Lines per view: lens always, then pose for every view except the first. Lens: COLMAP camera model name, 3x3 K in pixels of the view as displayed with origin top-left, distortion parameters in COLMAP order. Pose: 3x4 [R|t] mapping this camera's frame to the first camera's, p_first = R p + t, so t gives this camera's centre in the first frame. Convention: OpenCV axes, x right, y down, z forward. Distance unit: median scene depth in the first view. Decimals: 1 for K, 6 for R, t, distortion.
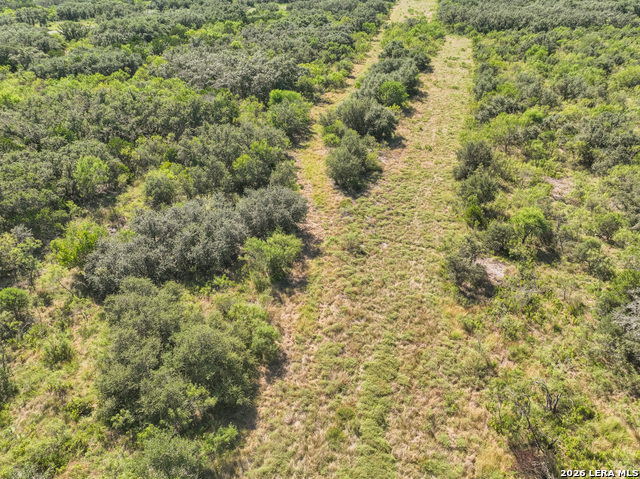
lens RADIAL K [[450.6, 0, 320.0], [0, 450.6, 239.5], [0, 0, 1]] dist [-0.001719, 0.019195]
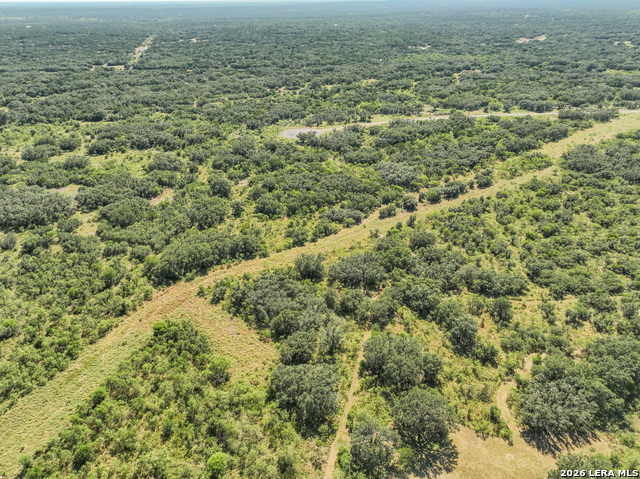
lens RADIAL K [[450.6, 0, 320.0], [0, 450.6, 239.5], [0, 0, 1]] dist [-0.001719, 0.019195]
pose [[0.752805, 0.303860, -0.583912, 1.842241], [-0.330757, 0.941573, 0.063556, 0.005446], [0.569108, 0.145288, 0.809325, -2.298193]]
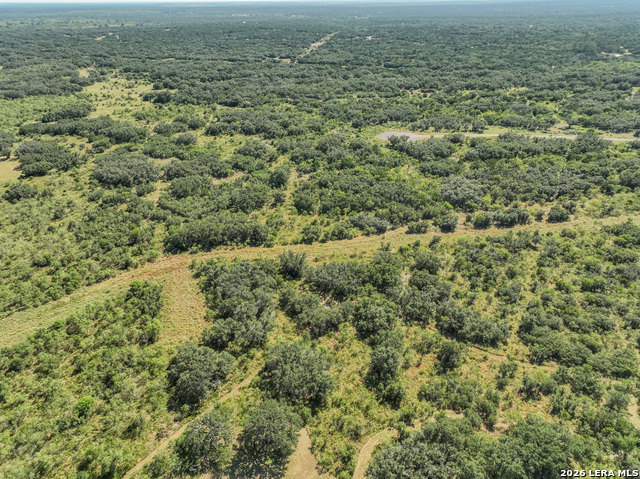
lens RADIAL K [[450.6, 0, 320.0], [0, 450.6, 239.5], [0, 0, 1]] dist [-0.001719, 0.019195]
pose [[0.428139, 0.423129, -0.798536, 2.502889], [-0.459524, 0.862787, 0.210798, -0.457176], [0.778161, 0.276696, 0.563831, -1.548897]]
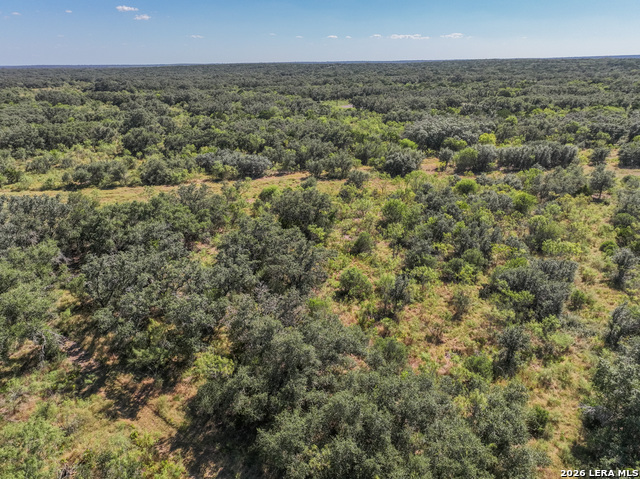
lens RADIAL K [[450.6, 0, 320.0], [0, 450.6, 239.5], [0, 0, 1]] dist [-0.001719, 0.019195]
pose [[0.373614, 0.335414, -0.864818, 1.488919], [-0.464095, 0.874842, 0.138806, -0.145513], [0.803137, 0.349498, 0.482517, 0.222578]]
